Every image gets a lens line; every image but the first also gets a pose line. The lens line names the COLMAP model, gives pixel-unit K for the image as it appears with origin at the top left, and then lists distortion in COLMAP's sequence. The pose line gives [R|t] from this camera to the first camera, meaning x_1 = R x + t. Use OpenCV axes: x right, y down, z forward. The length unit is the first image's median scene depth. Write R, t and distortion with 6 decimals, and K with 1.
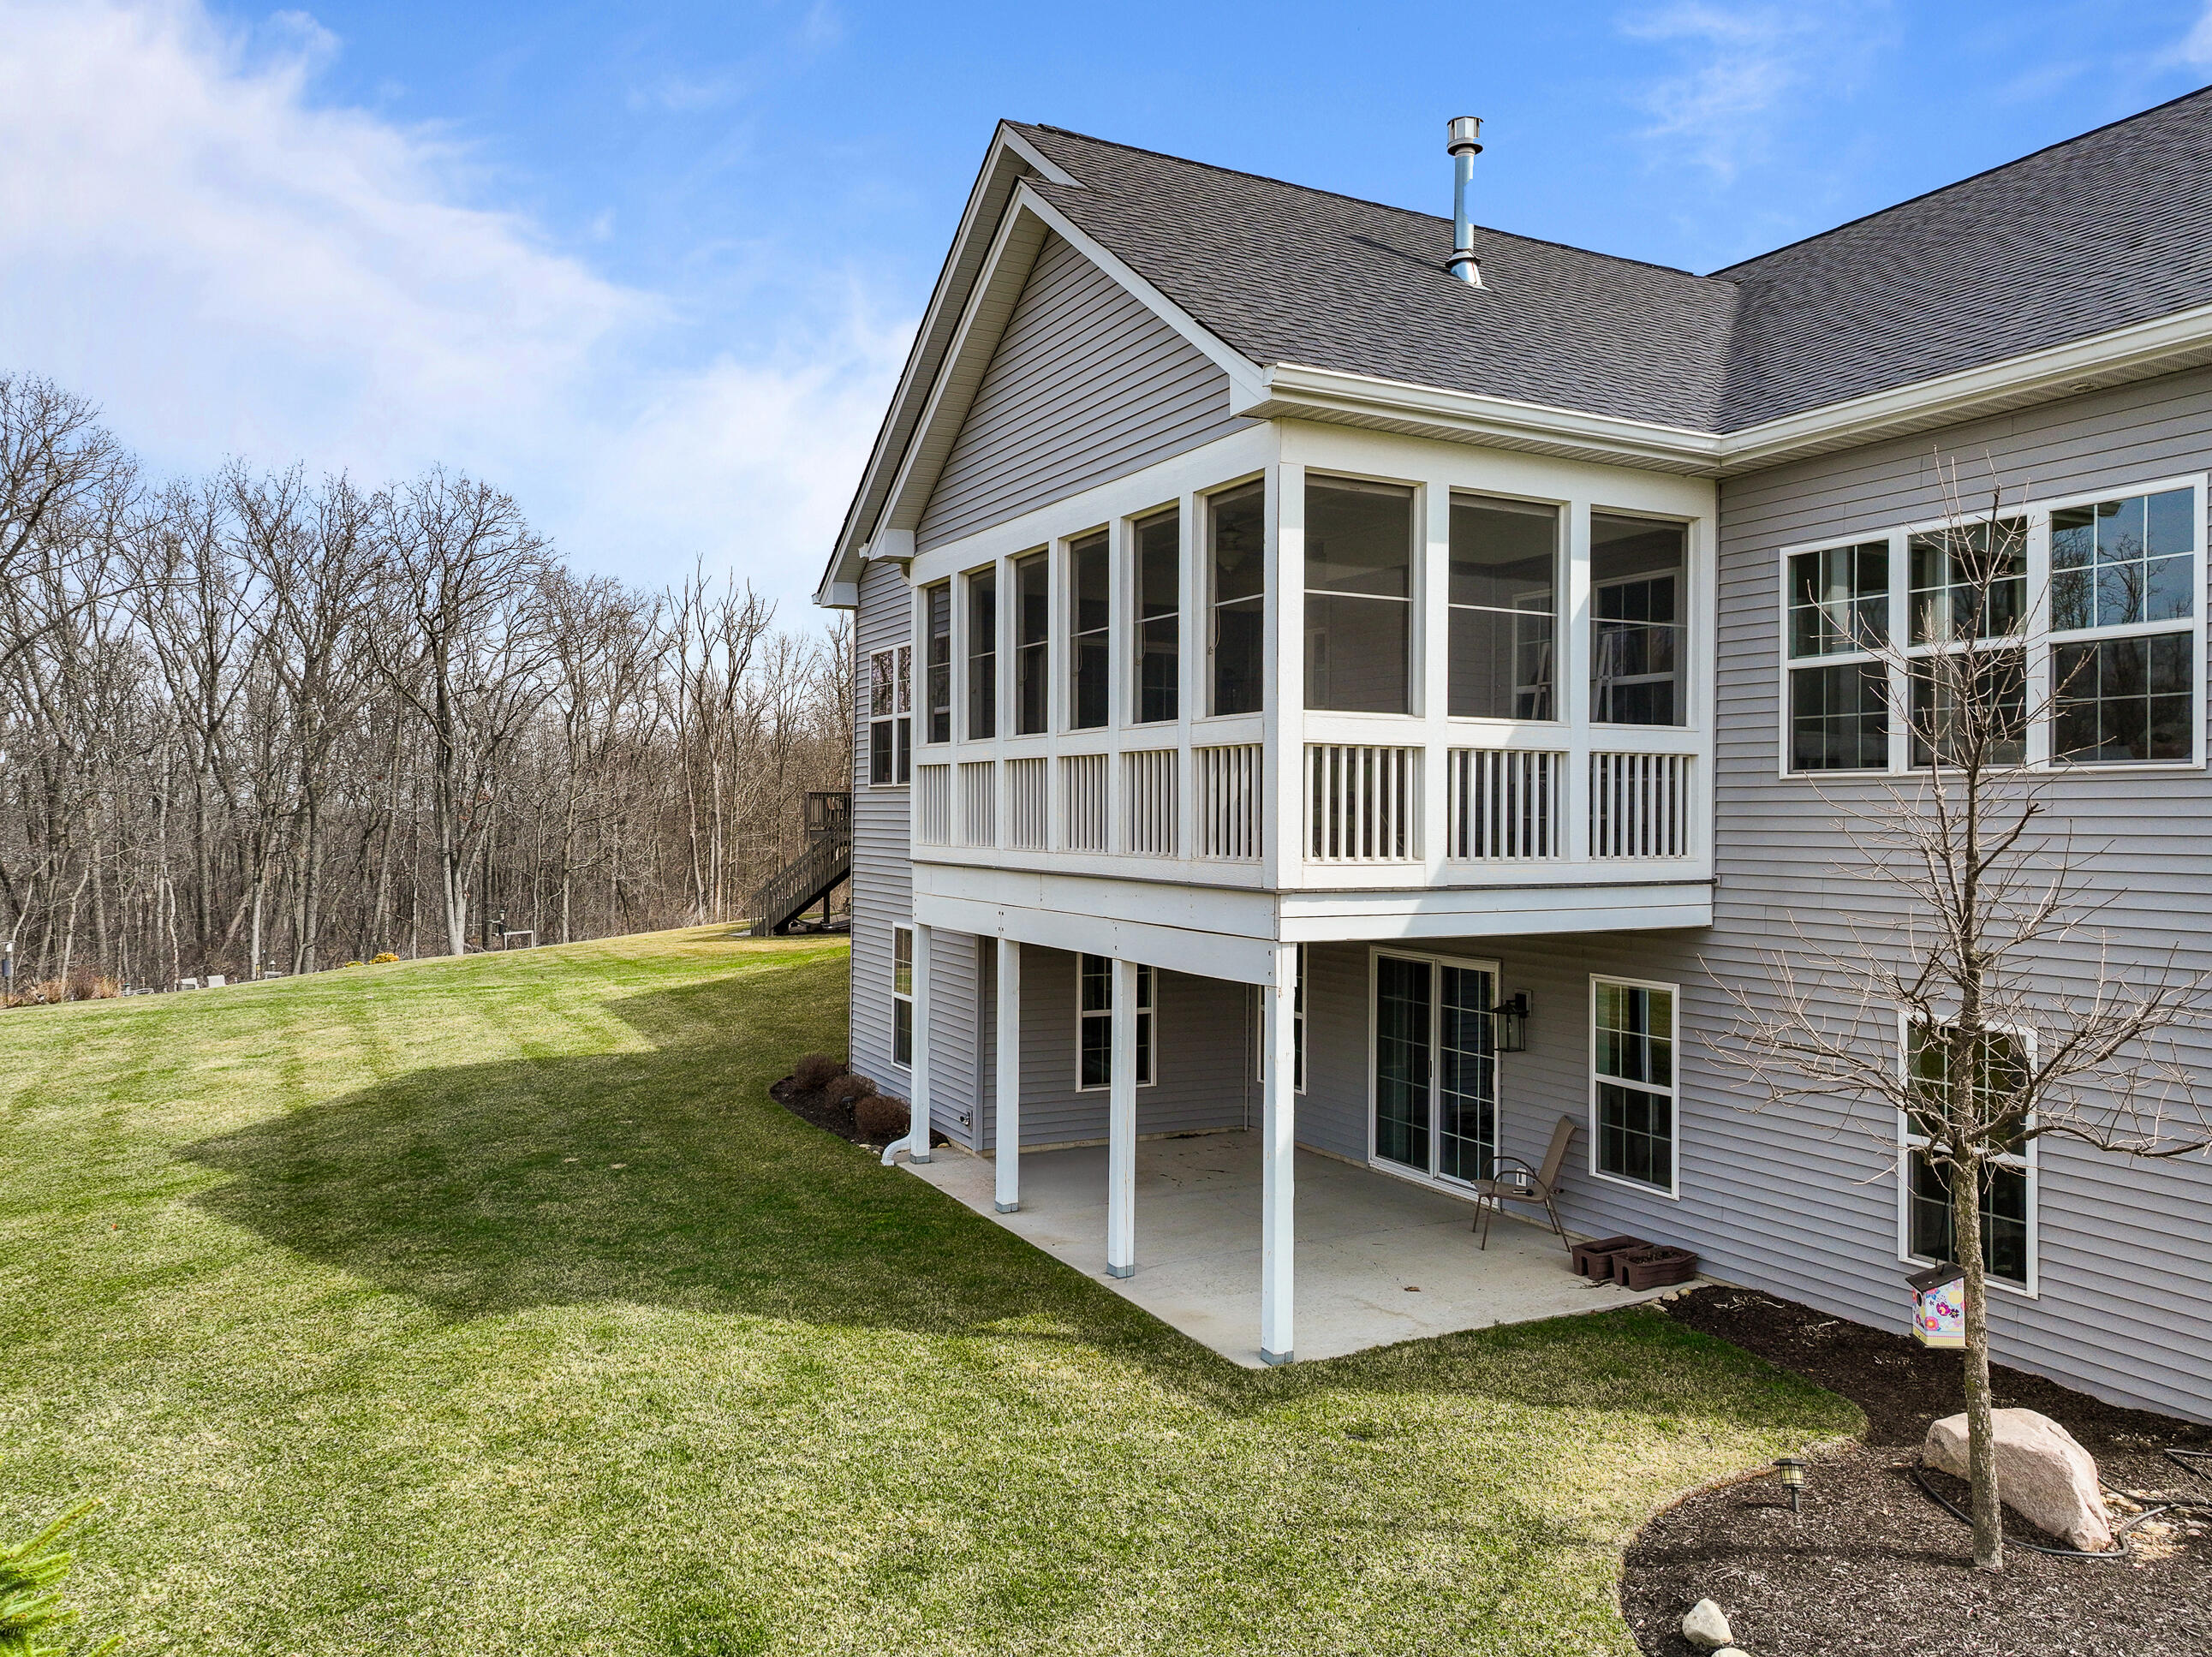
lens RADIAL K [[1557.1, 0, 1108.5], [0, 1557.1, 823.1], [0, 0, 1]] dist [0.004390, -0.001953]
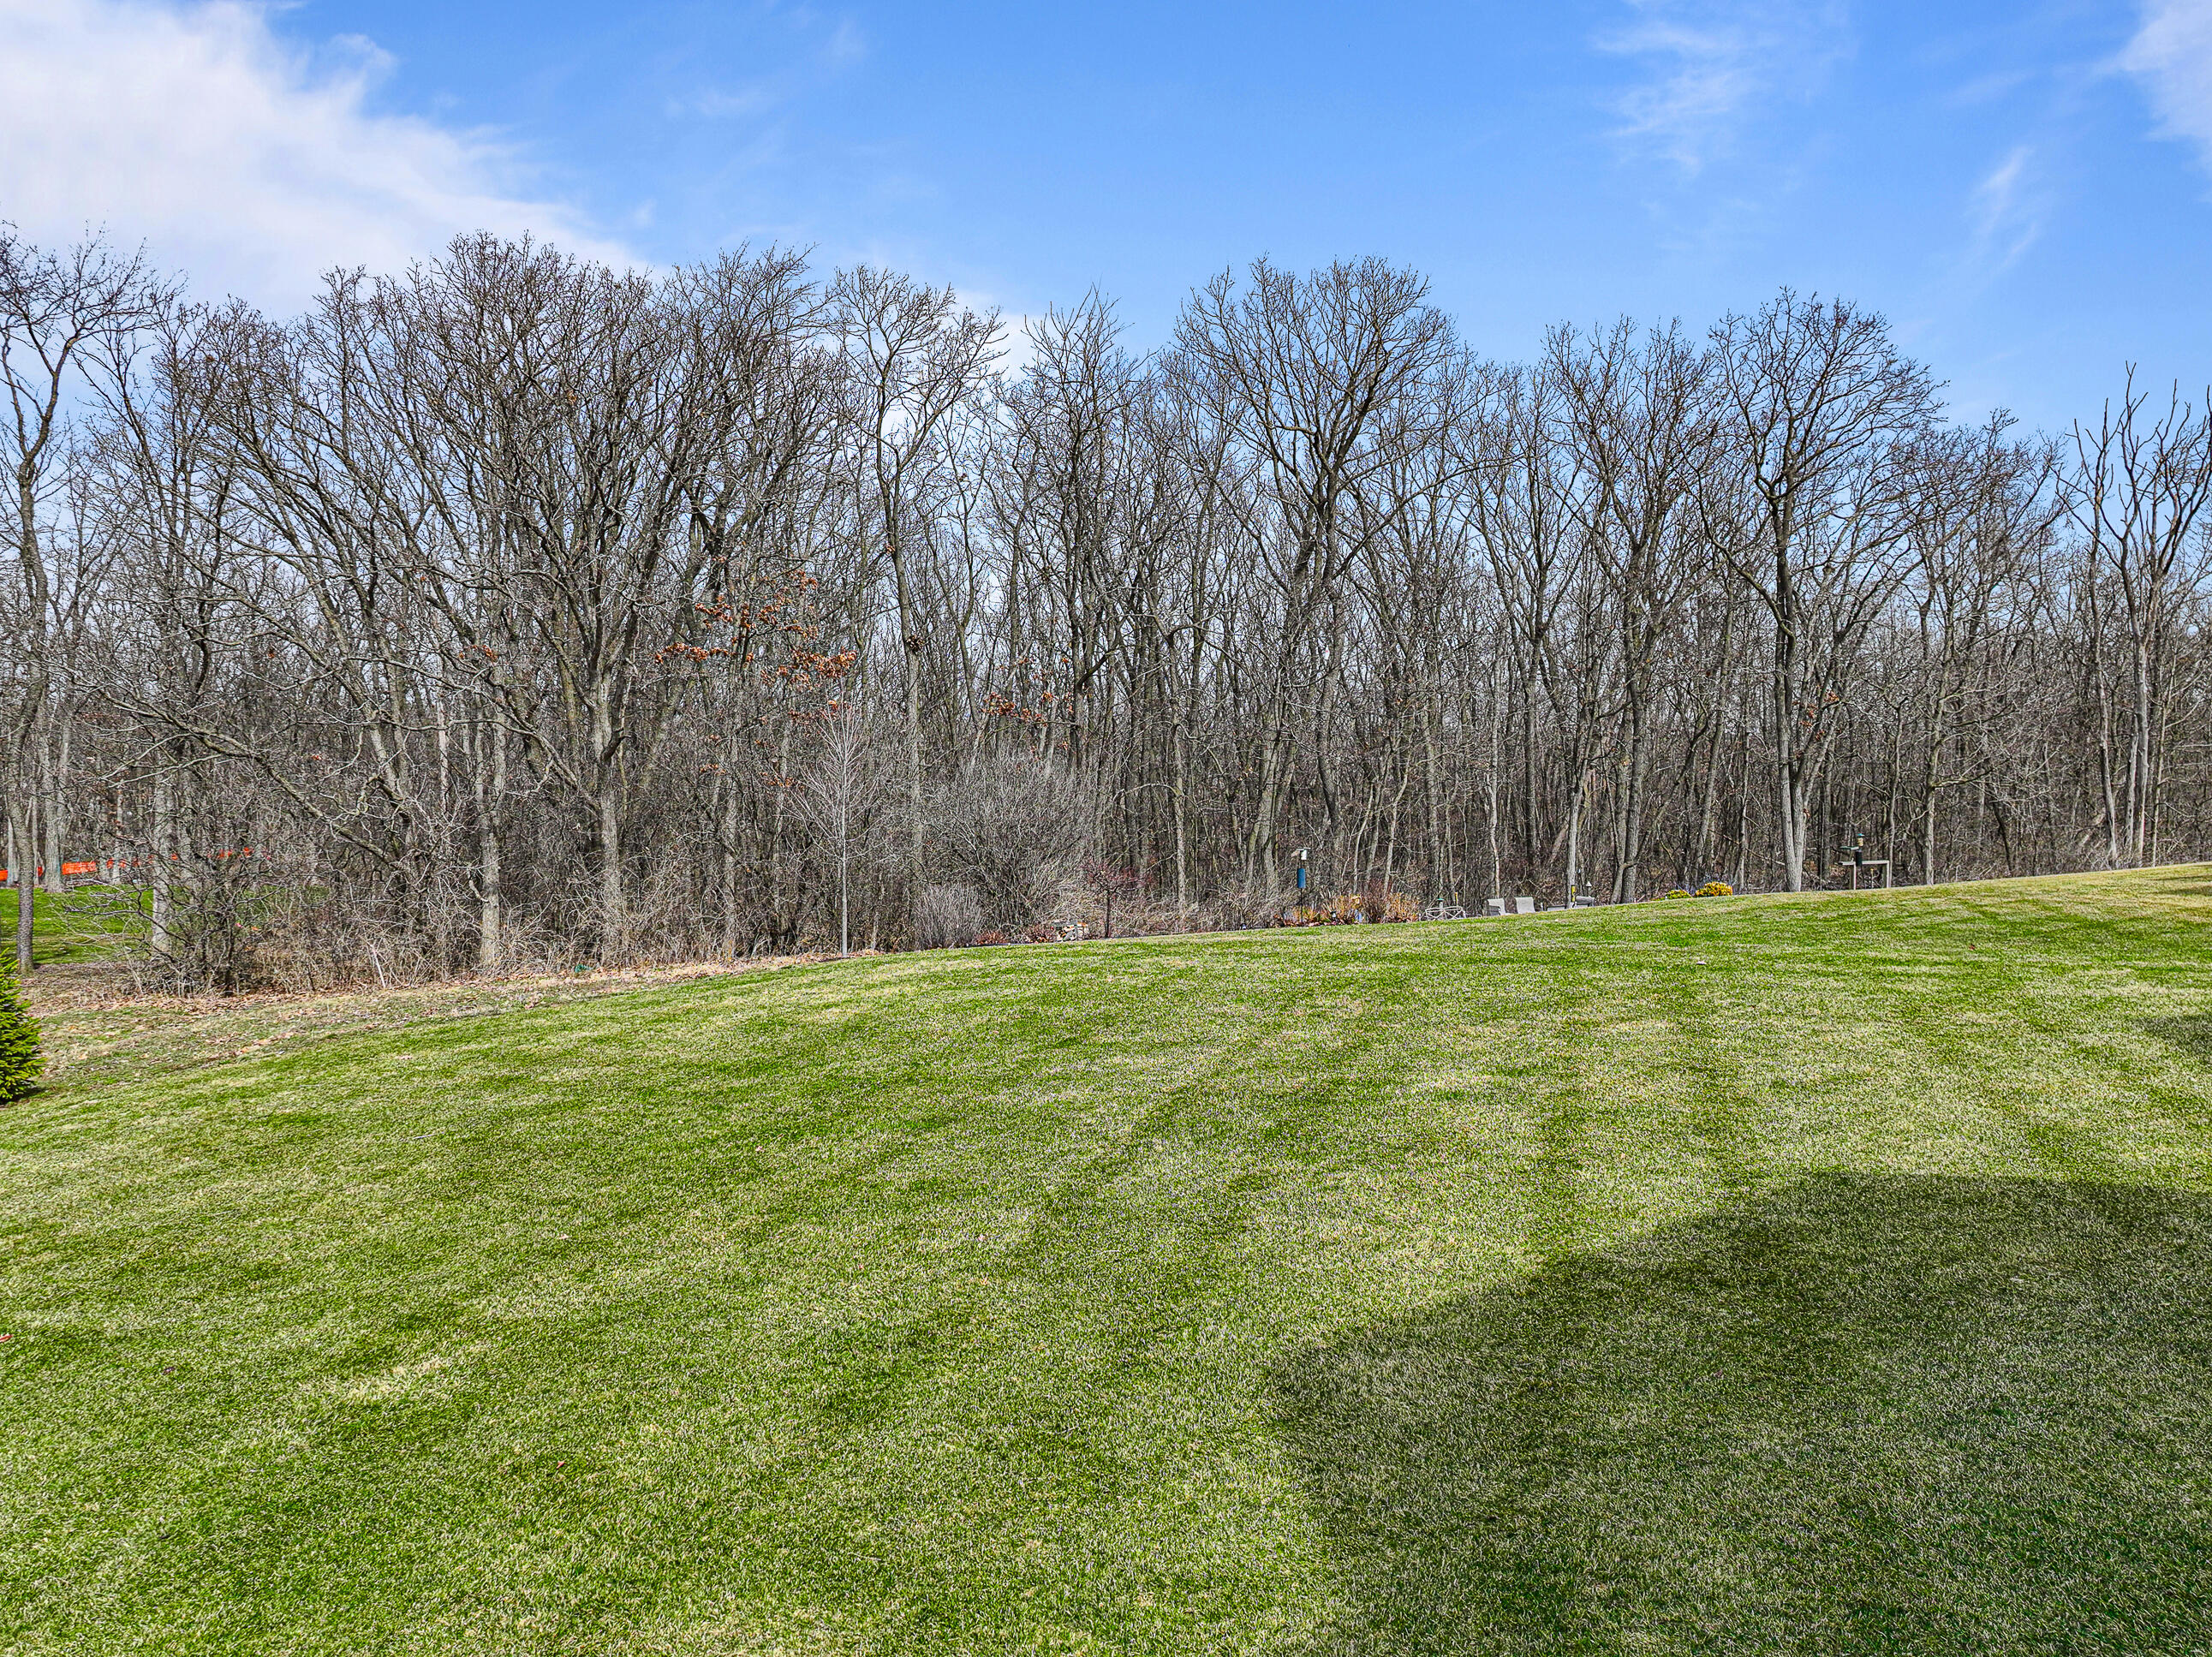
lens RADIAL K [[1557.1, 0, 1108.5], [0, 1557.1, 823.1], [0, 0, 1]] dist [0.004390, -0.001953]
pose [[0.695584, 0.031389, -0.717759, -0.075095], [0.004645, 0.998828, 0.048182, 0.009149], [0.718430, -0.036848, 0.694623, 0.154740]]
